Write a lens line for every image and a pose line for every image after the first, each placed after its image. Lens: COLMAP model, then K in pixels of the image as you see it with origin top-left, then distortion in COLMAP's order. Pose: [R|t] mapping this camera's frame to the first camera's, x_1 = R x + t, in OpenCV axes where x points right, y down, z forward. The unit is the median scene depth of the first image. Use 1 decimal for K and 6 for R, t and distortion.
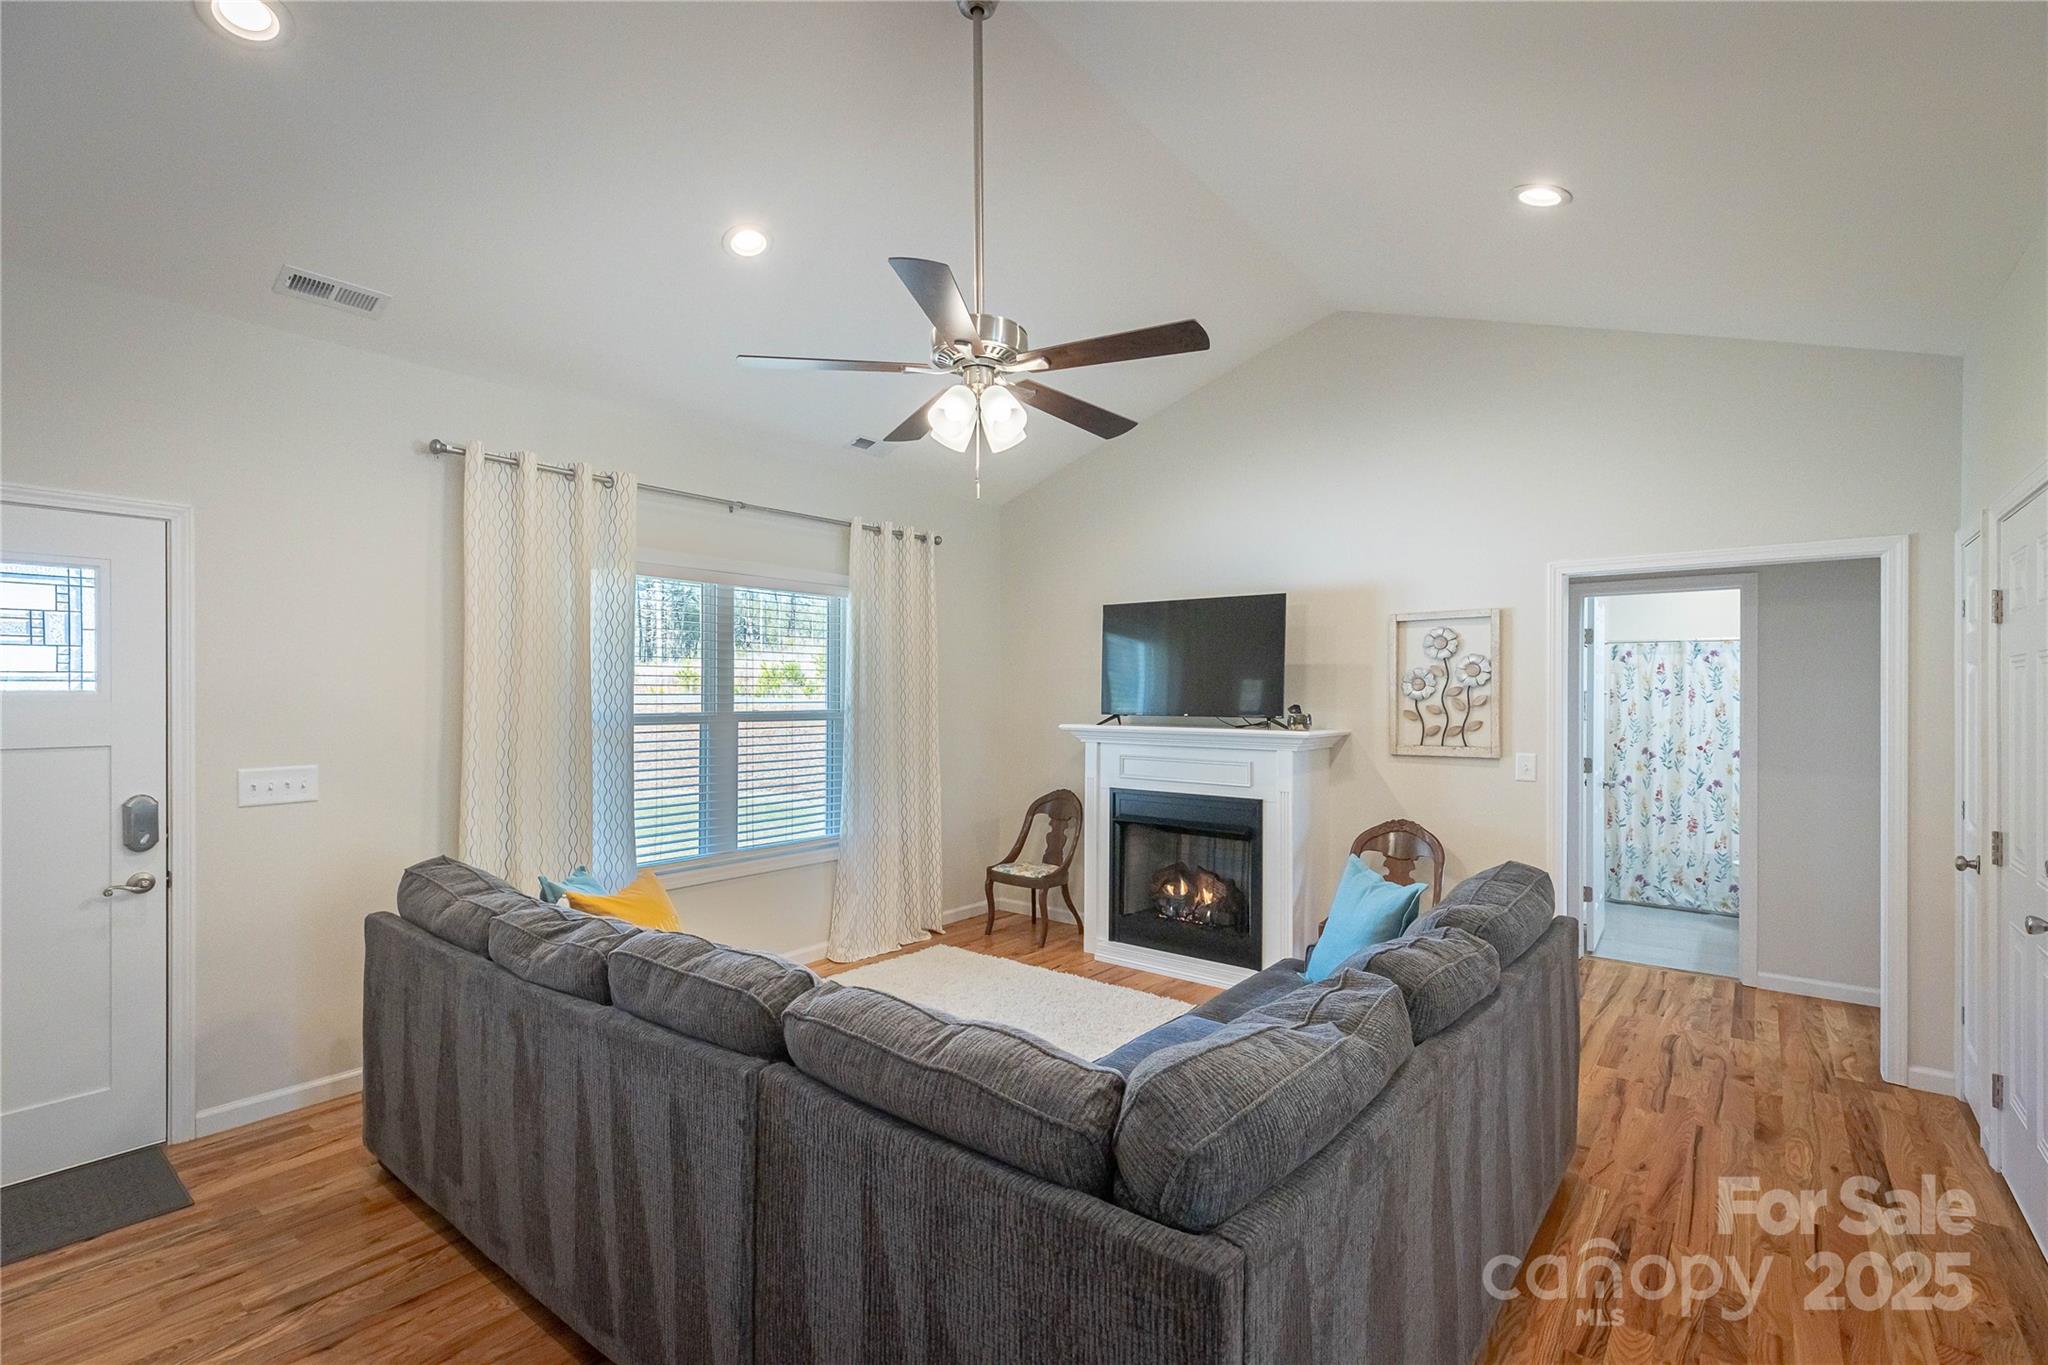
lens RADIAL K [[920.4, 0, 1027.9], [0, 920.4, 699.4], [0, 0, 1]] dist [0.001245, -0.000155]
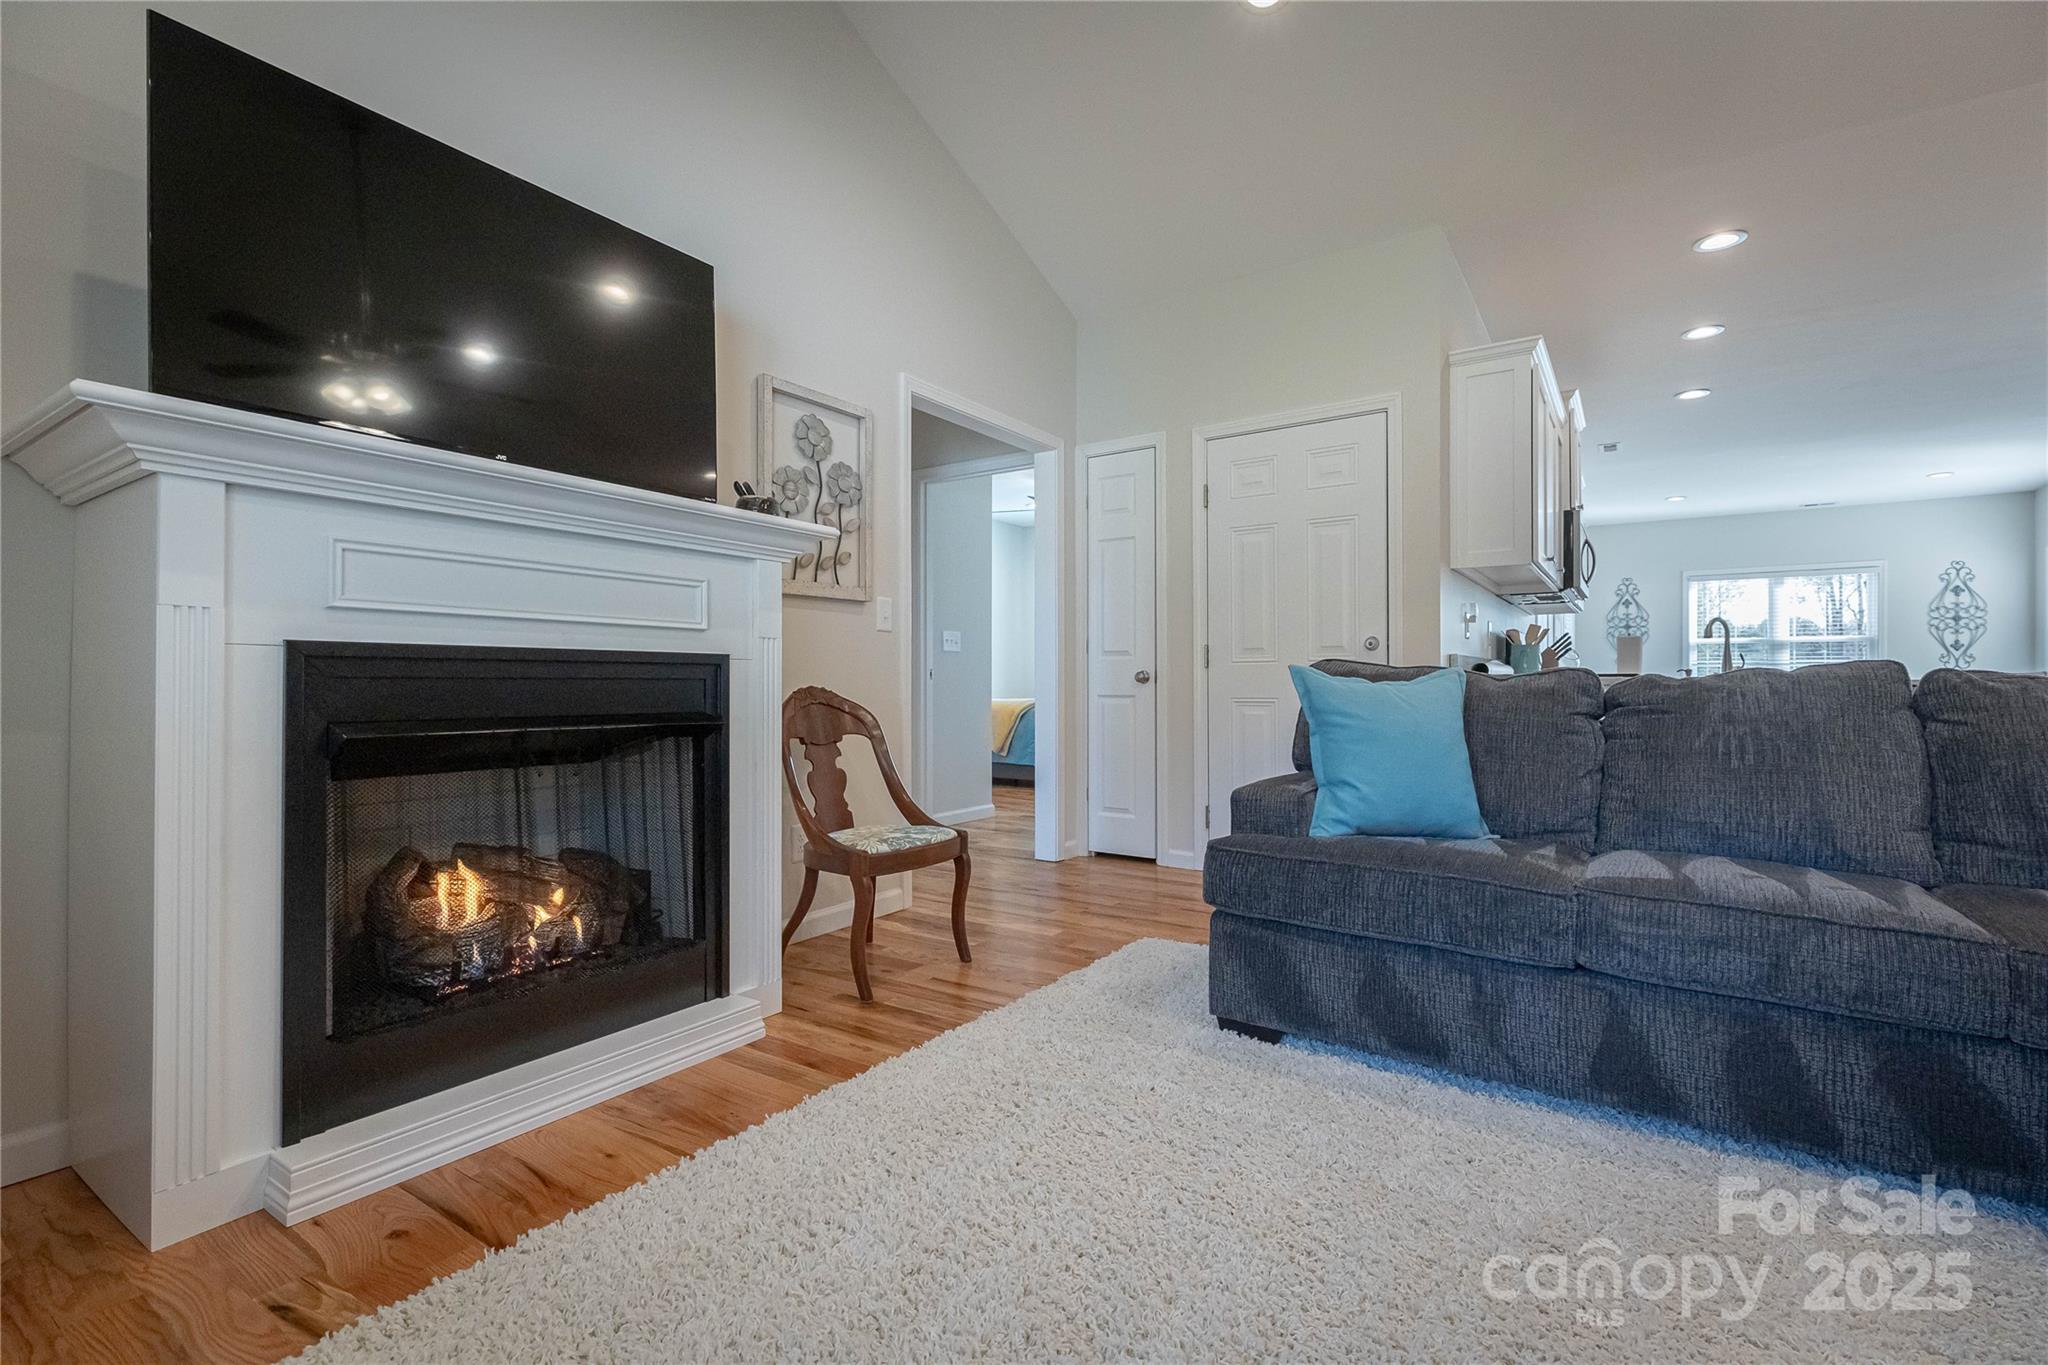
lens RADIAL K [[920.4, 0, 1017.6], [0, 920.4, 675.2], [0, 0, 1]] dist [0.001245, -0.000155]
pose [[-0.085405, 0.002098, 0.996344, -0.307905], [-0.001187, 0.999997, -0.002208, 0.140376], [-0.996346, -0.001371, -0.085402, 1.027043]]
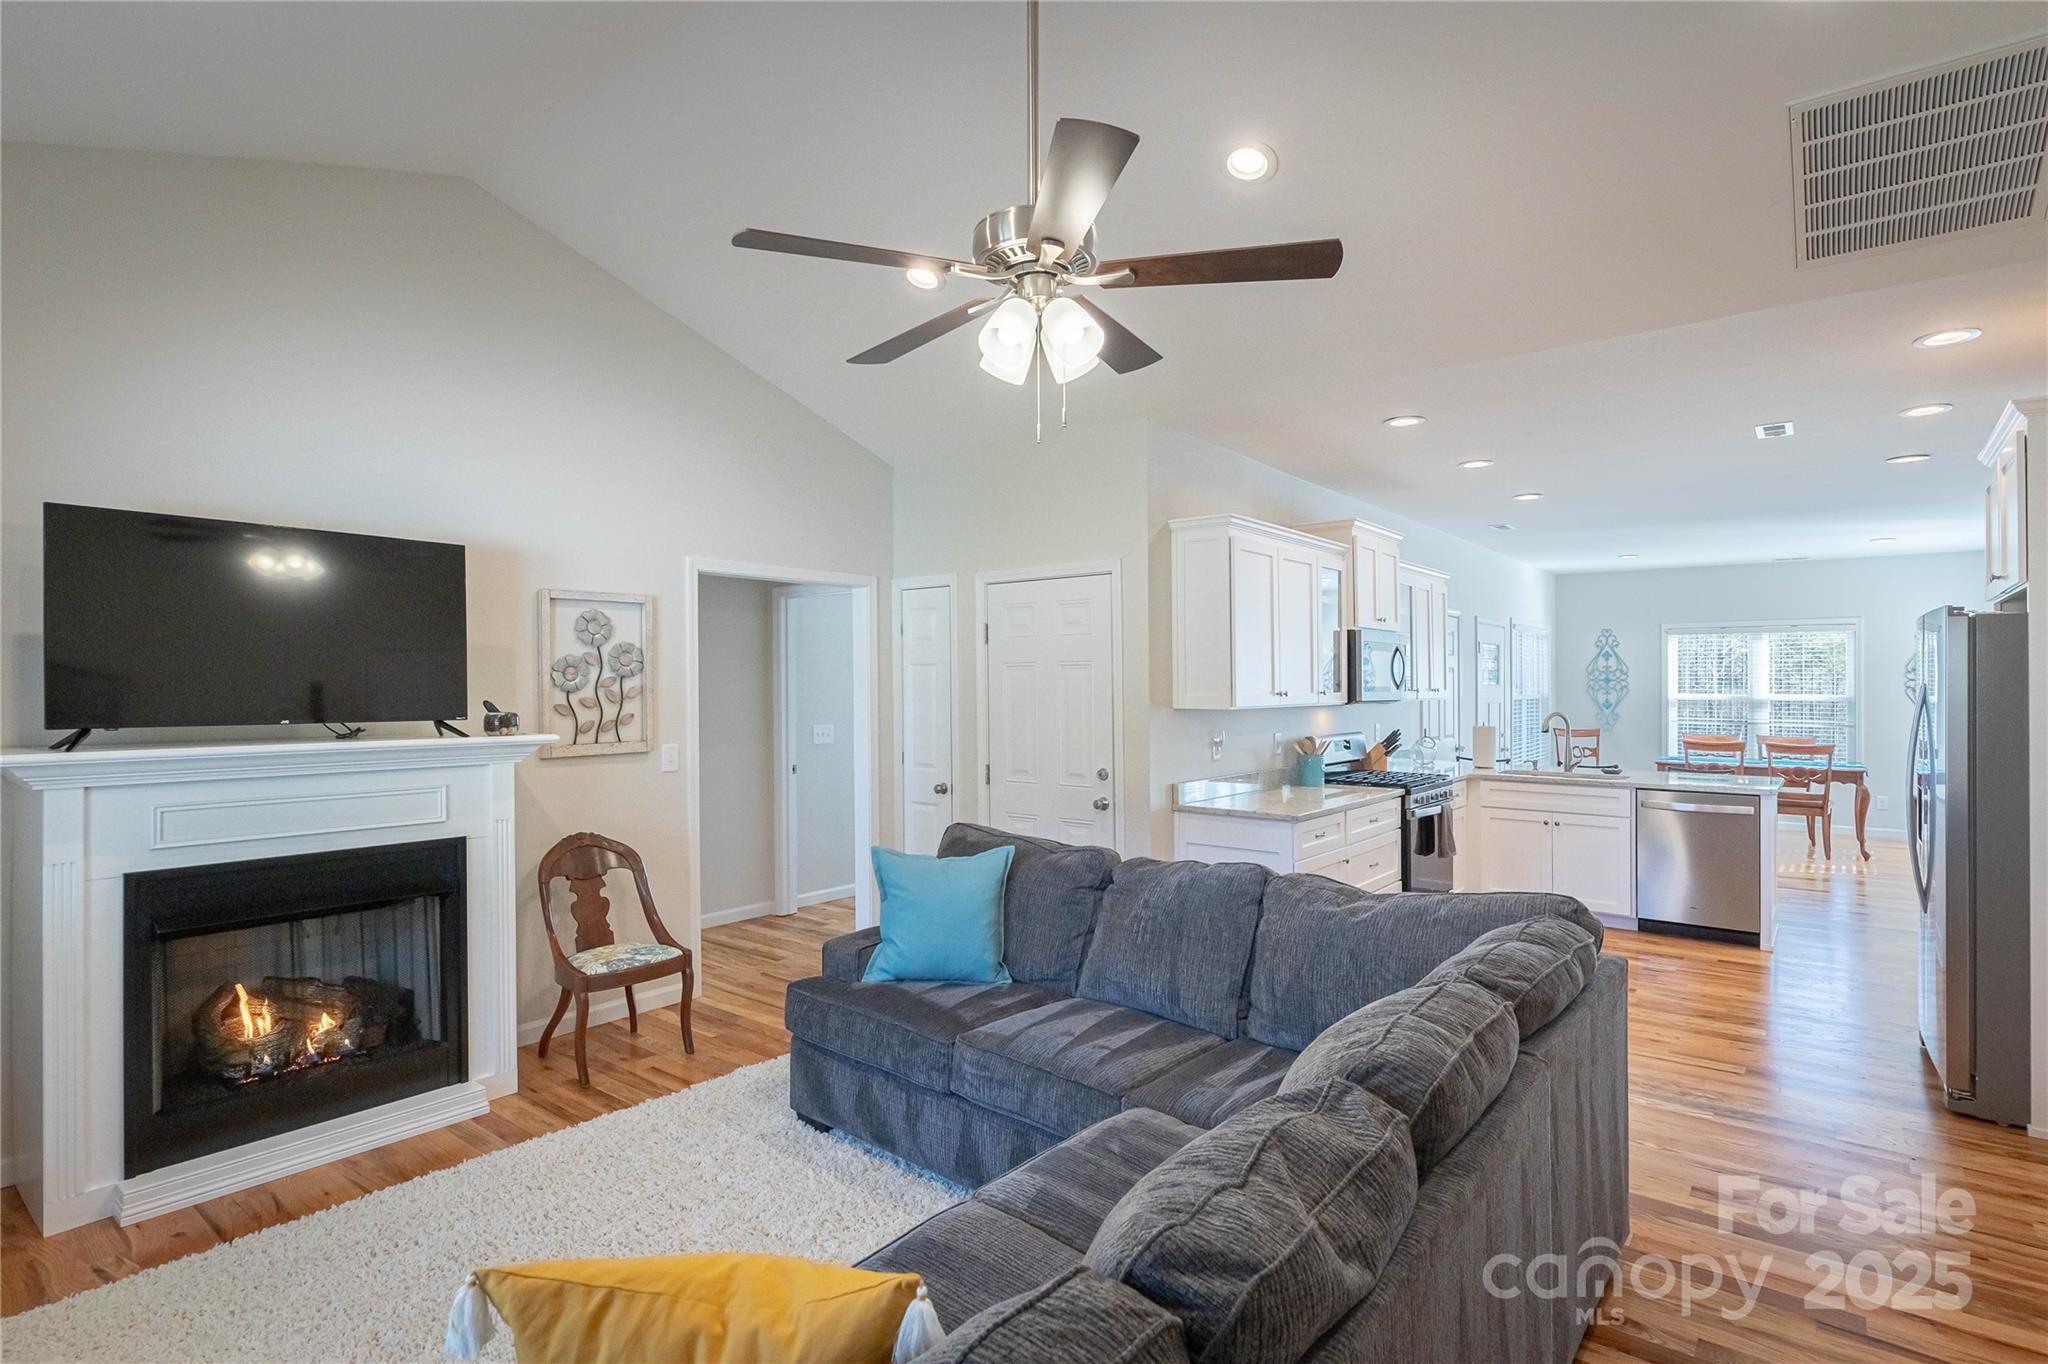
lens RADIAL K [[1030.5, 0, 1030.6], [0, 1030.5, 677.4], [0, 0, 1]] dist [-0.004465, 0.000913]
pose [[-0.005312, -0.003801, 0.999979, -0.620918], [0.000423, 0.999993, 0.003804, -0.018648], [-0.999986, 0.000443, -0.005311, 0.664204]]
